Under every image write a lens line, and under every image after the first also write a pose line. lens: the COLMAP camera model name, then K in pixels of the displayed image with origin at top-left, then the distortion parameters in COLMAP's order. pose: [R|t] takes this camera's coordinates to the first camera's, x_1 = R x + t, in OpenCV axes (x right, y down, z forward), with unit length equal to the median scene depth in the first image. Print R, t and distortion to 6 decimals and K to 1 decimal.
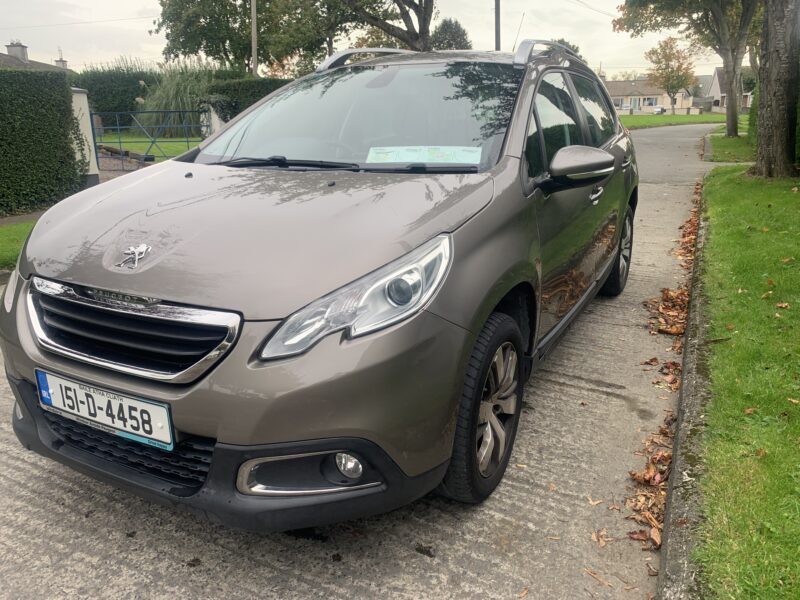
lens RADIAL K [[597.0, 0, 417.0], [0, 597.0, 306.6], [0, 0, 1]] dist [-0.011993, -0.000137]
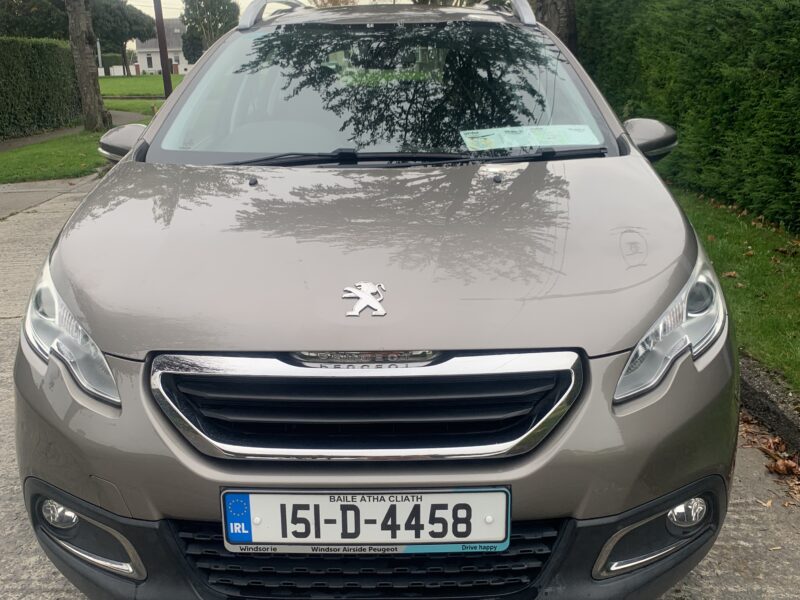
lens RADIAL K [[770.2, 0, 402.6], [0, 770.2, 301.0], [0, 0, 1]] dist [0.041539, 0.000000]
pose [[0.905895, -0.135506, 0.401238, -0.842355], [0.147033, 0.989129, 0.002084, -0.081864], [-0.397159, 0.057108, 0.915971, 0.145895]]
